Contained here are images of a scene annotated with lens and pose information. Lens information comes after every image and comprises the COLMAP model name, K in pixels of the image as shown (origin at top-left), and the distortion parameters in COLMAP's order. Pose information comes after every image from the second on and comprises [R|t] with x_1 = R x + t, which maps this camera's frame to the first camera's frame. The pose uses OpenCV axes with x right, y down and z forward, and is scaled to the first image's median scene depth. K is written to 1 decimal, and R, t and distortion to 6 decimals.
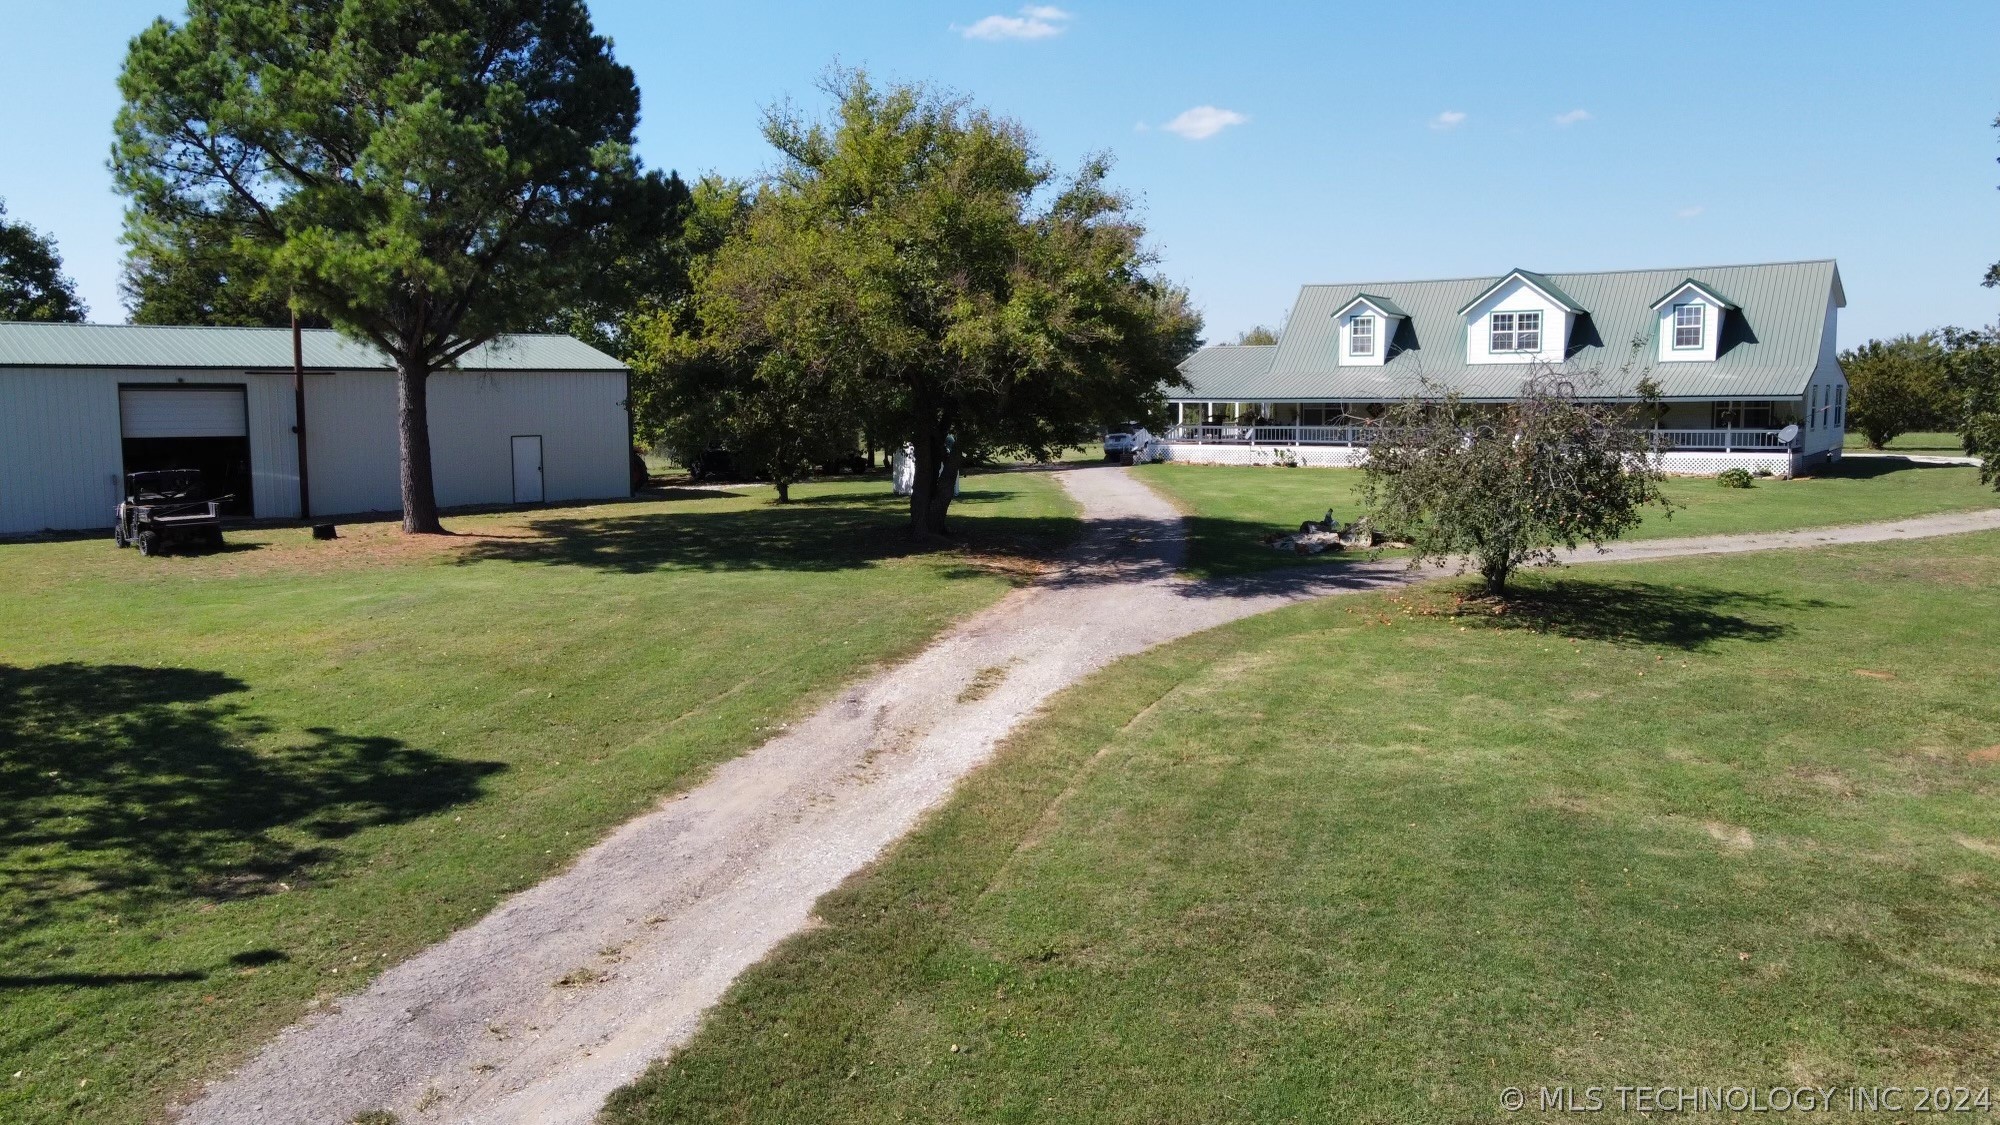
lens RADIAL K [[1520.4, 0, 1008.4], [0, 1520.4, 559.9], [0, 0, 1]] dist [-0.003687, 0.016150]
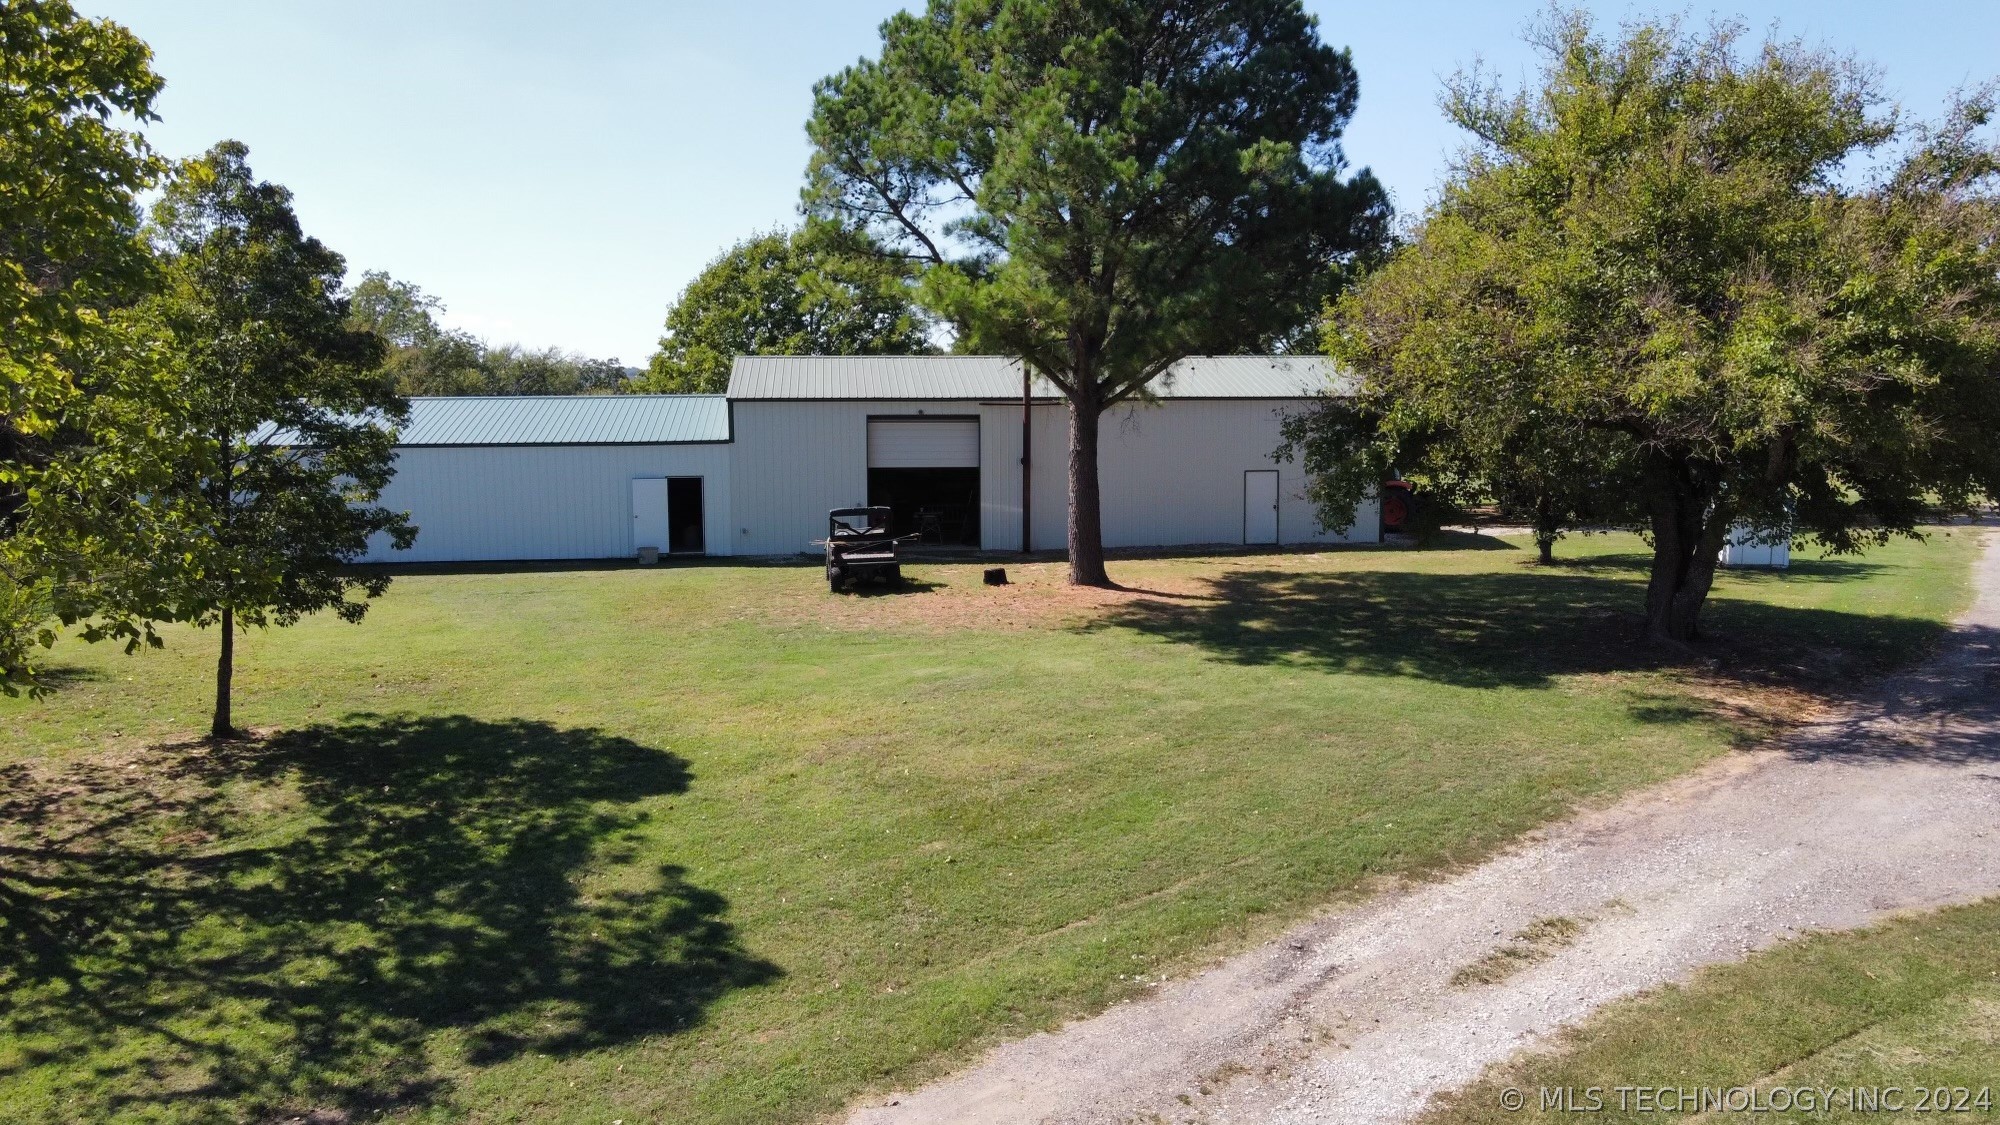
lens RADIAL K [[1520.4, 0, 1008.4], [0, 1520.4, 559.9], [0, 0, 1]] dist [-0.003687, 0.016150]
pose [[0.823197, 0.063420, -0.564203, 0.101364], [-0.061871, 0.997844, 0.021891, -0.053674], [0.564375, 0.016887, 0.825346, 0.230205]]
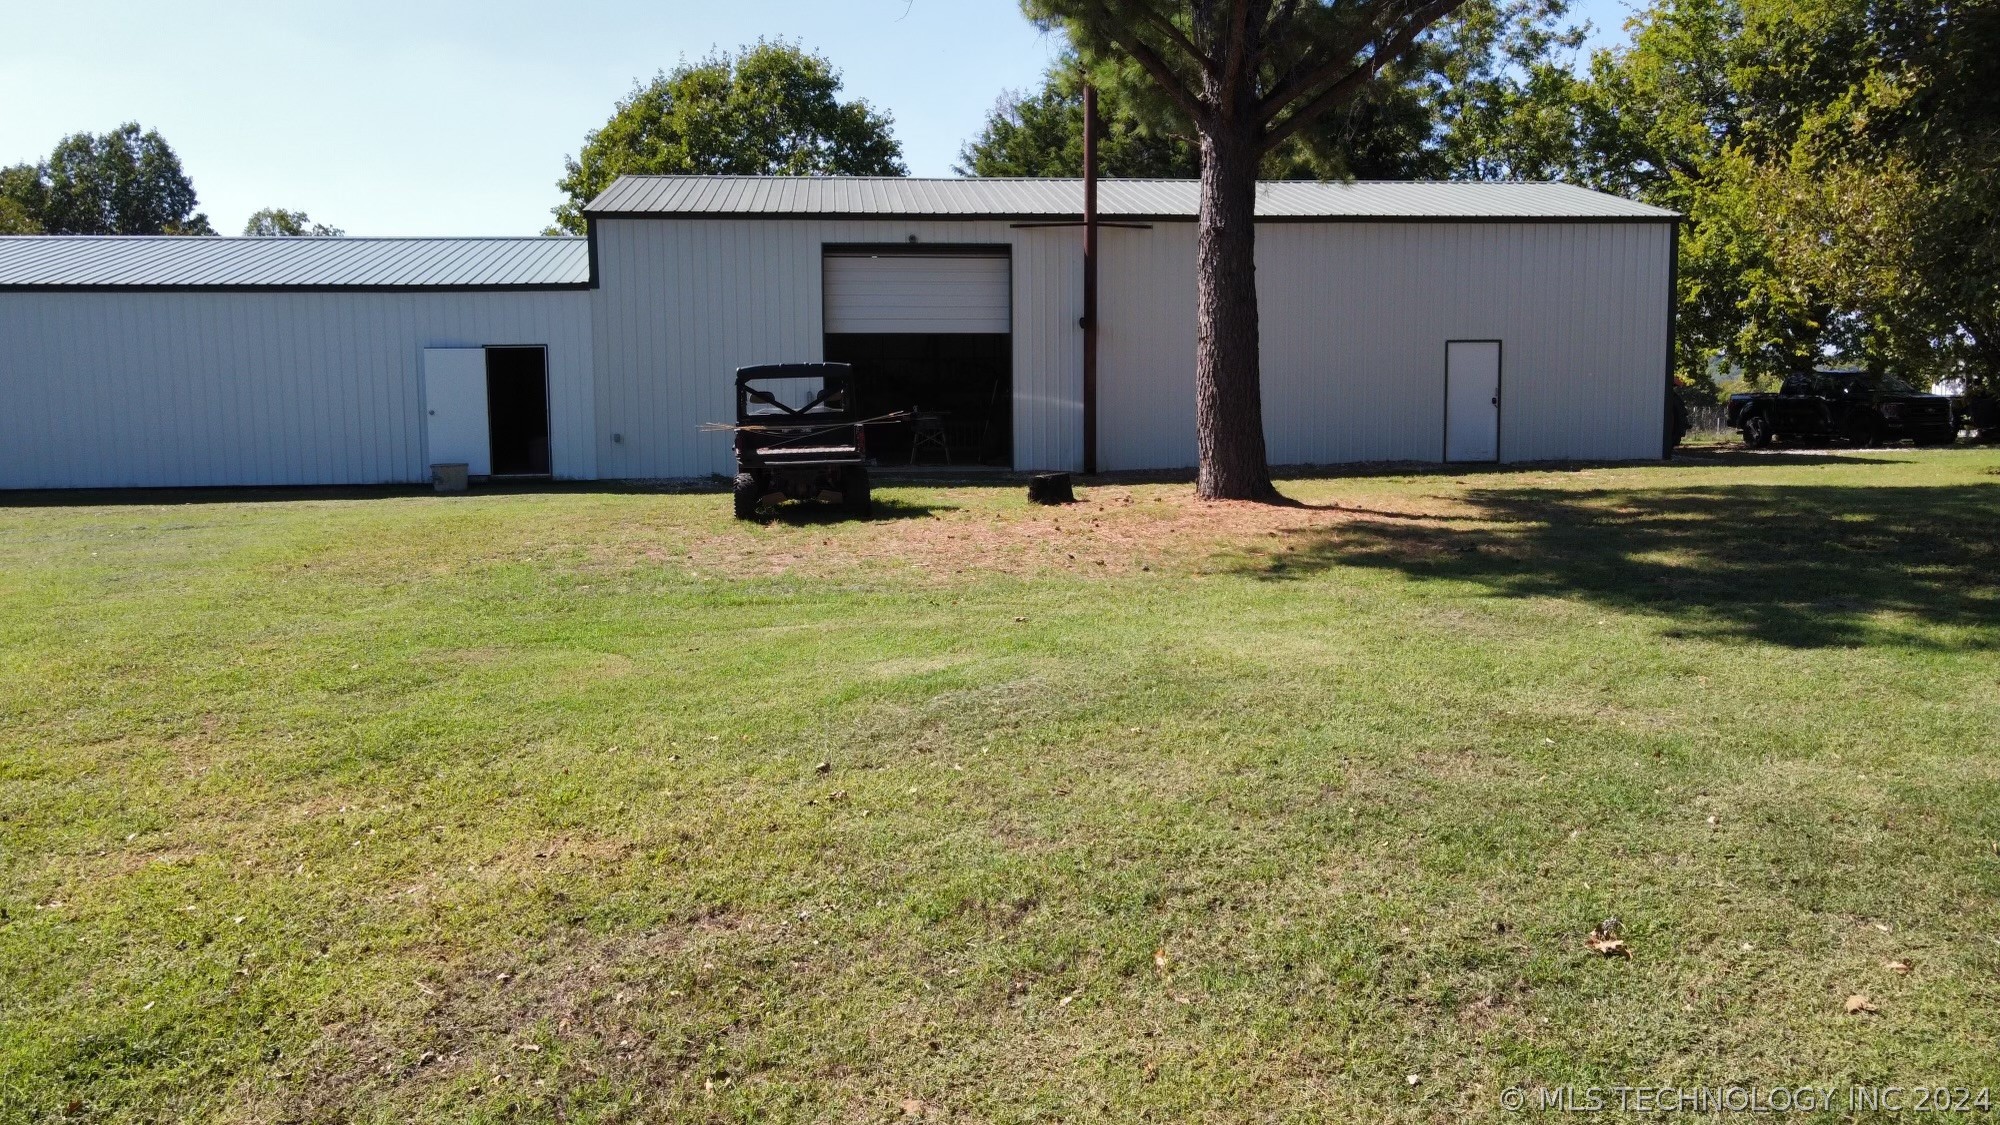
lens RADIAL K [[1520.4, 0, 1008.4], [0, 1520.4, 559.9], [0, 0, 1]] dist [-0.003687, 0.016150]
pose [[0.820062, 0.058908, -0.569235, -0.188782], [-0.058379, 0.998110, 0.019187, -0.004315], [0.569289, 0.017497, 0.821951, 0.622314]]
